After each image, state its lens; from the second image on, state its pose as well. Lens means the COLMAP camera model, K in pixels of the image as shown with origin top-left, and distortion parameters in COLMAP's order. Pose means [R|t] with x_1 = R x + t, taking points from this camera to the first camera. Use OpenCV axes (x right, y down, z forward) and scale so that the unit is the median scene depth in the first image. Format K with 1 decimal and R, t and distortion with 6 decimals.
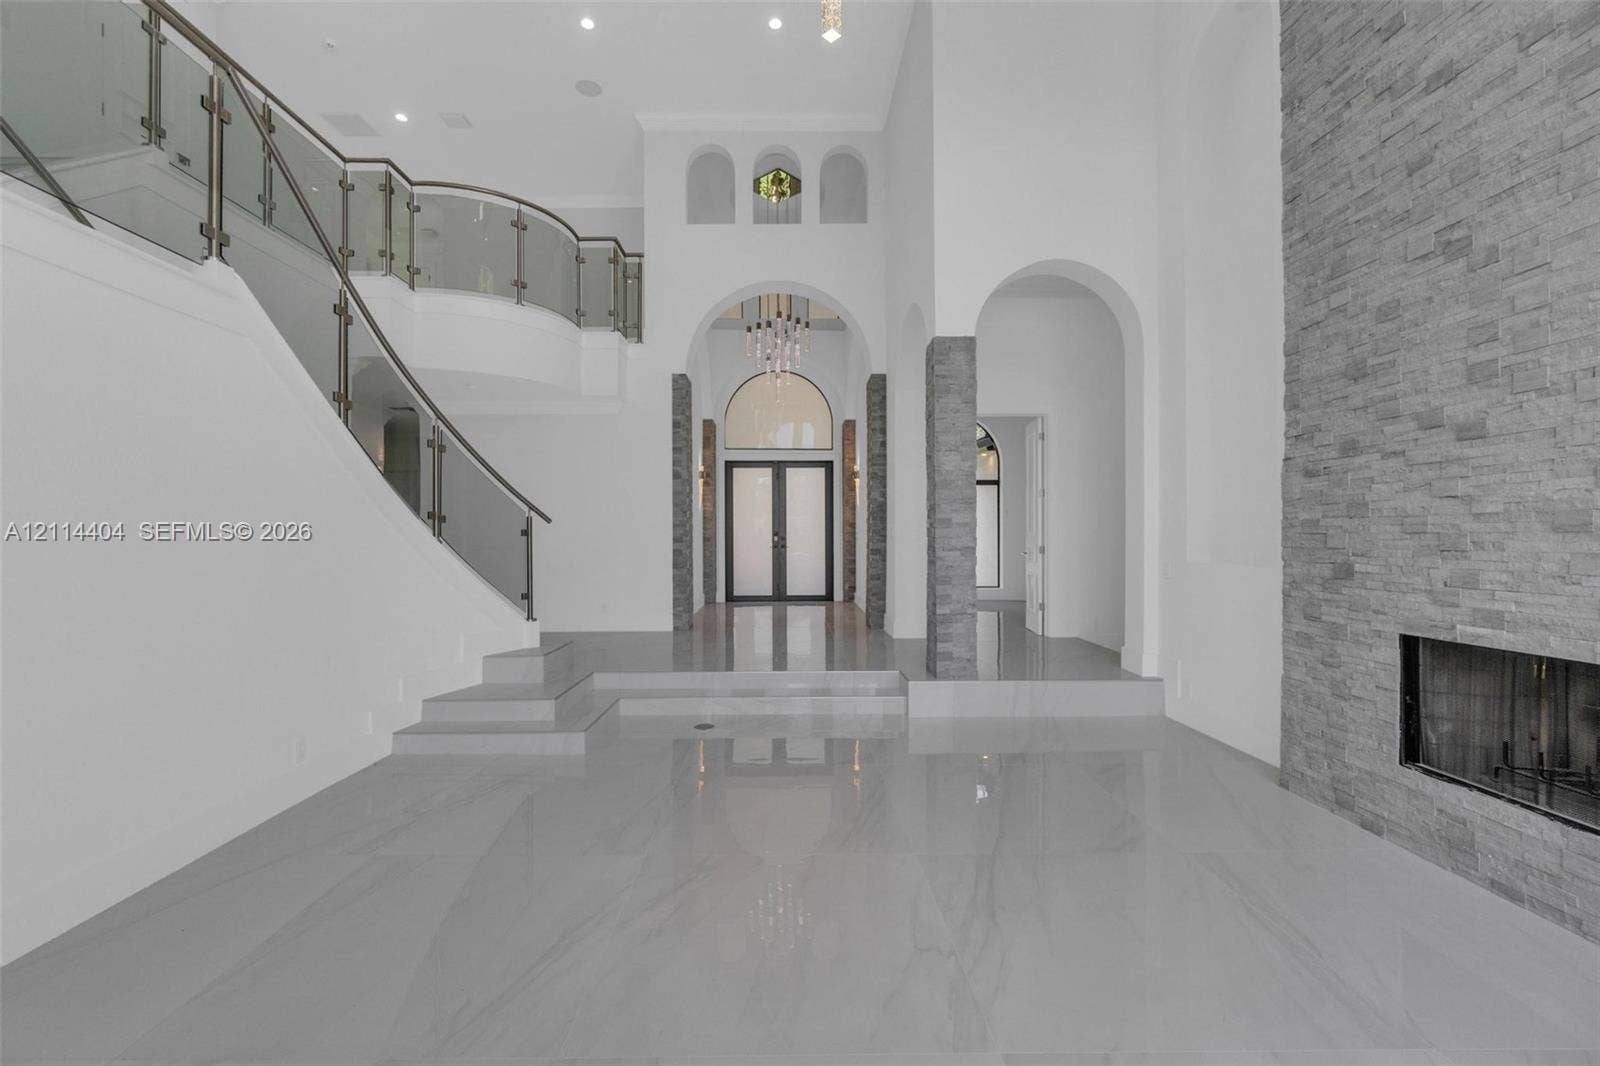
lens RADIAL K [[712.4, 0, 763.5], [0, 712.4, 535.9], [0, 0, 1]] dist [0.000434, -0.000070]
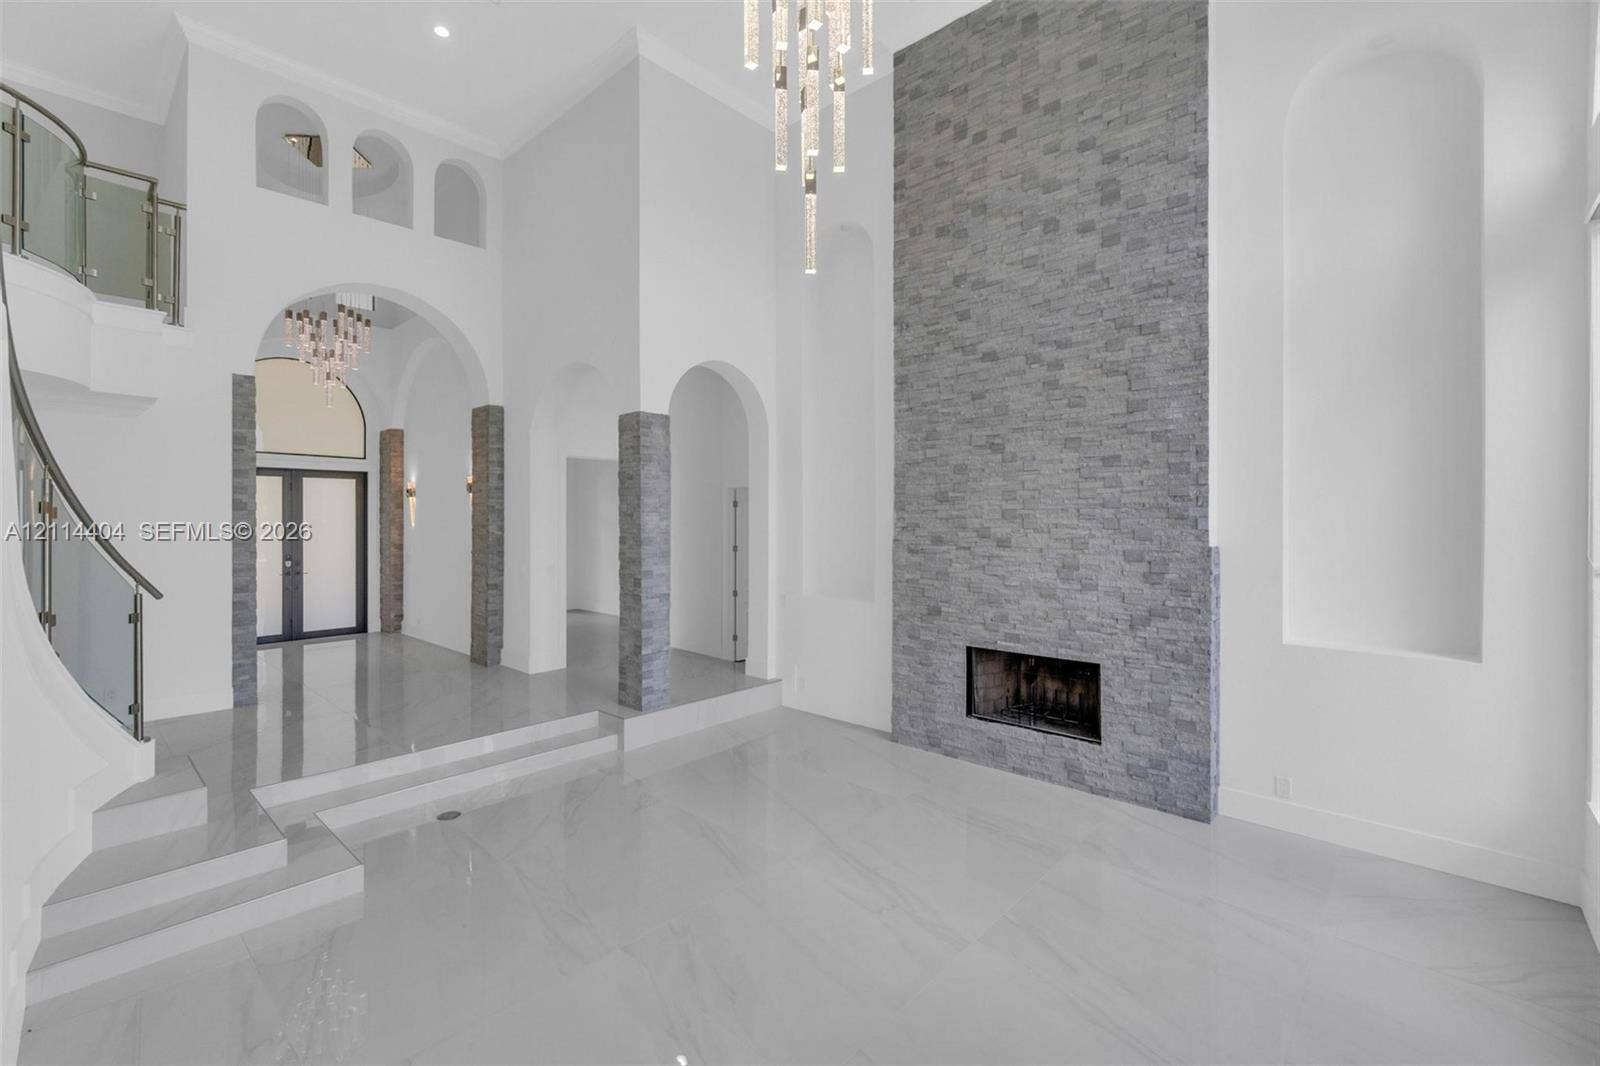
lens RADIAL K [[712.9, 0, 796.7], [0, 712.9, 518.4], [0, 0, 1]] dist [-0.008320, -0.000034]
pose [[0.669838, 0.001014, 0.742507, -0.635792], [-0.001263, 0.999999, -0.000226, -0.158491], [-0.742506, -0.000787, 0.669838, 0.076765]]
